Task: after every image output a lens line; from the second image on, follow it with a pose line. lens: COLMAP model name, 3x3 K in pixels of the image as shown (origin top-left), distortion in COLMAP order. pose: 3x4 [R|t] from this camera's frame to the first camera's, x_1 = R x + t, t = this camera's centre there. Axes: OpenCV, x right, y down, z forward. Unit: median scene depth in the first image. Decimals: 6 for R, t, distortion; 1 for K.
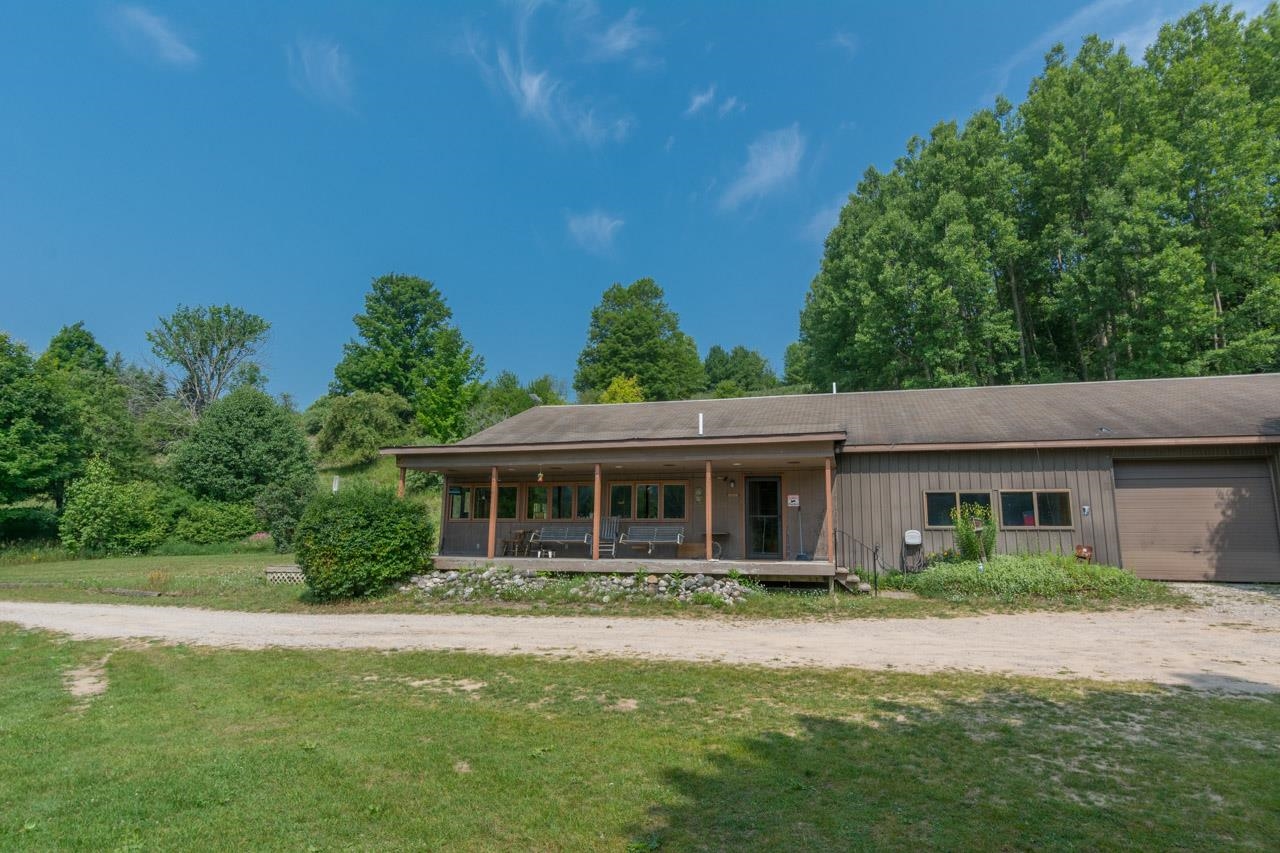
lens RADIAL K [[682.6, 0, 640.1], [0, 682.6, 426.4], [0, 0, 1]] dist [0.001669, -0.007004]
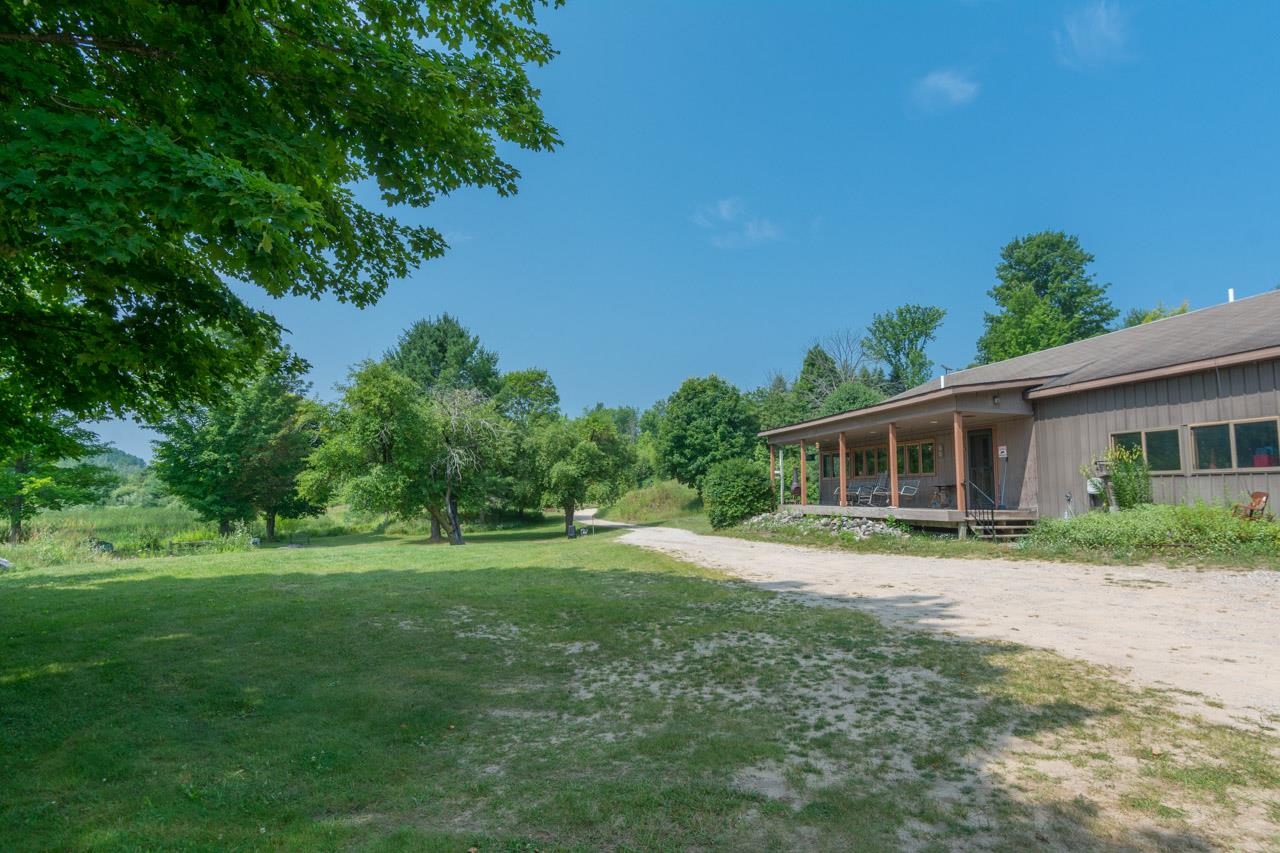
lens RADIAL K [[682.6, 0, 669.6], [0, 682.6, 433.3], [0, 0, 1]] dist [0.001669, -0.007004]
pose [[0.502427, -0.081018, -0.860816, 0.872918], [0.133012, 0.990991, -0.015635, 0.034038], [0.854327, -0.106644, 0.508677, 0.077700]]
